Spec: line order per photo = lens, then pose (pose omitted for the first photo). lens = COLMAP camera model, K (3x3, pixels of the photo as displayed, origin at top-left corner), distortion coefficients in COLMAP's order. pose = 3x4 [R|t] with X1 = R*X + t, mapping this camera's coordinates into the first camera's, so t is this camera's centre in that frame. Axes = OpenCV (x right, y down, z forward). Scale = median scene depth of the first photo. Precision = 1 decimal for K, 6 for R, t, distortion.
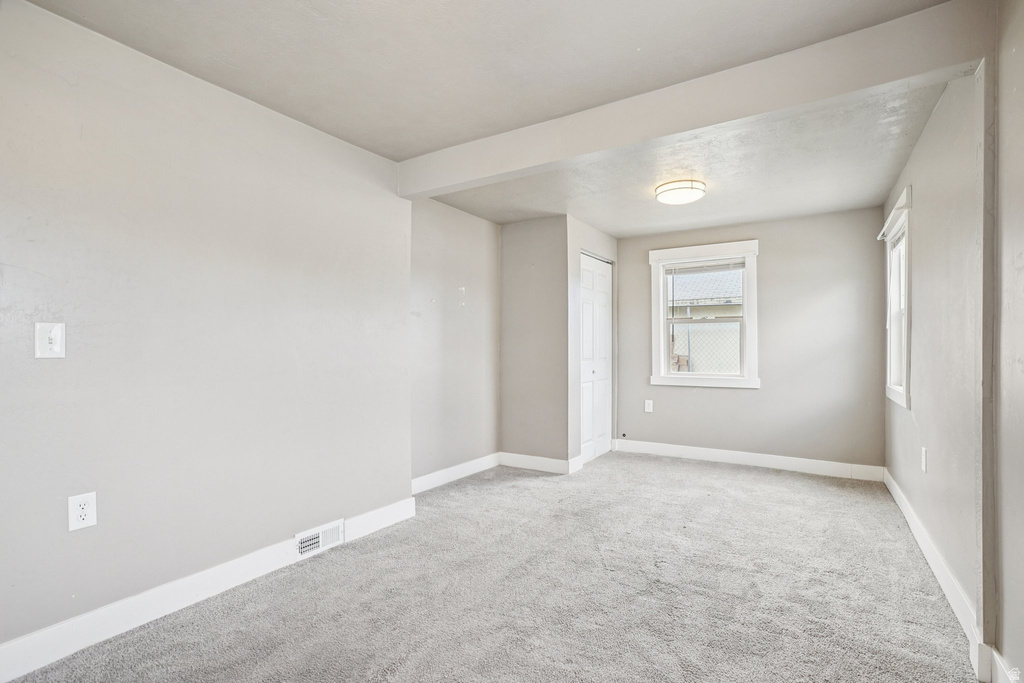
lens RADIAL K [[498.6, 0, 518.1], [0, 498.6, 347.4], [0, 0, 1]] dist [-0.060025, 0.032000]
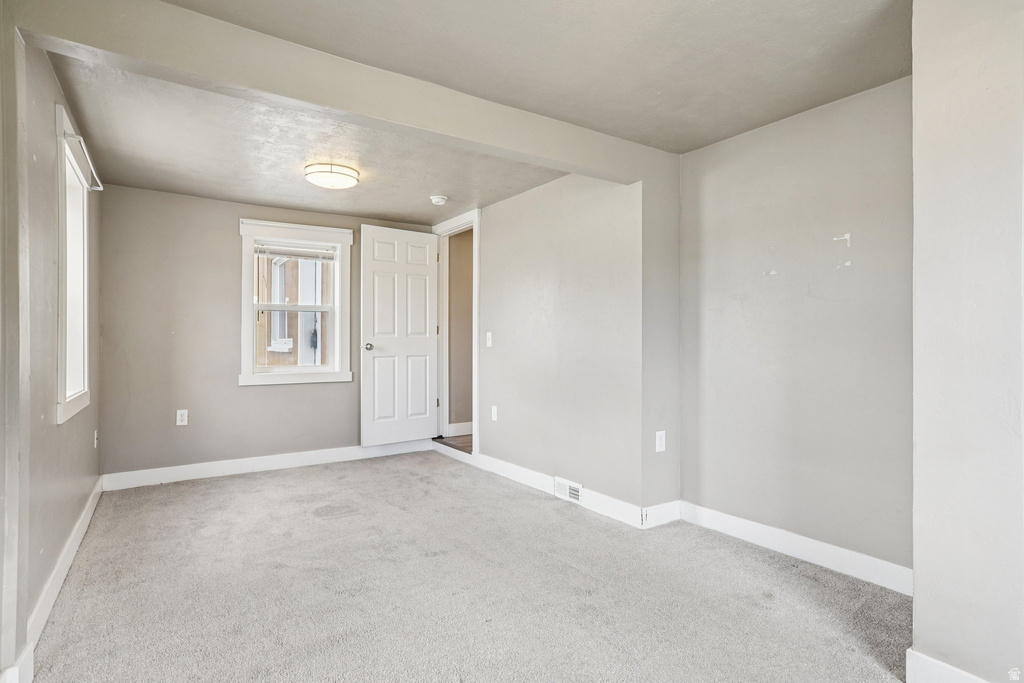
lens RADIAL K [[543.6, 0, 511.0], [0, 543.6, 343.8], [0, 0, 1]] dist [-0.000898, -0.000006]
pose [[-0.423694, -0.000192, -0.905806, 0.716083], [0.000669, 1.000000, -0.000525, 0.003324], [0.905805, -0.000828, -0.423693, 1.092861]]
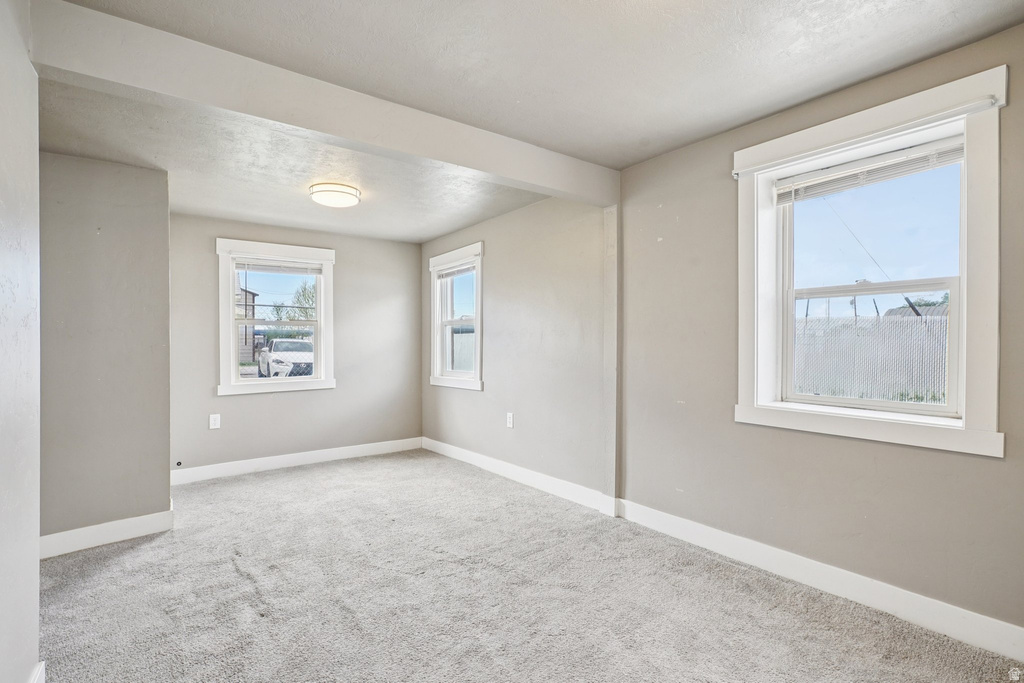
lens RADIAL K [[476.2, 0, 532.8], [0, 476.2, 344.2], [0, 0, 1]] dist [0.001937, 0.001251]
pose [[0.318802, -0.006004, 0.947802, -0.457490], [0.007285, 0.999966, 0.003884, -0.016472], [-0.947794, 0.005666, 0.318834, 0.317024]]
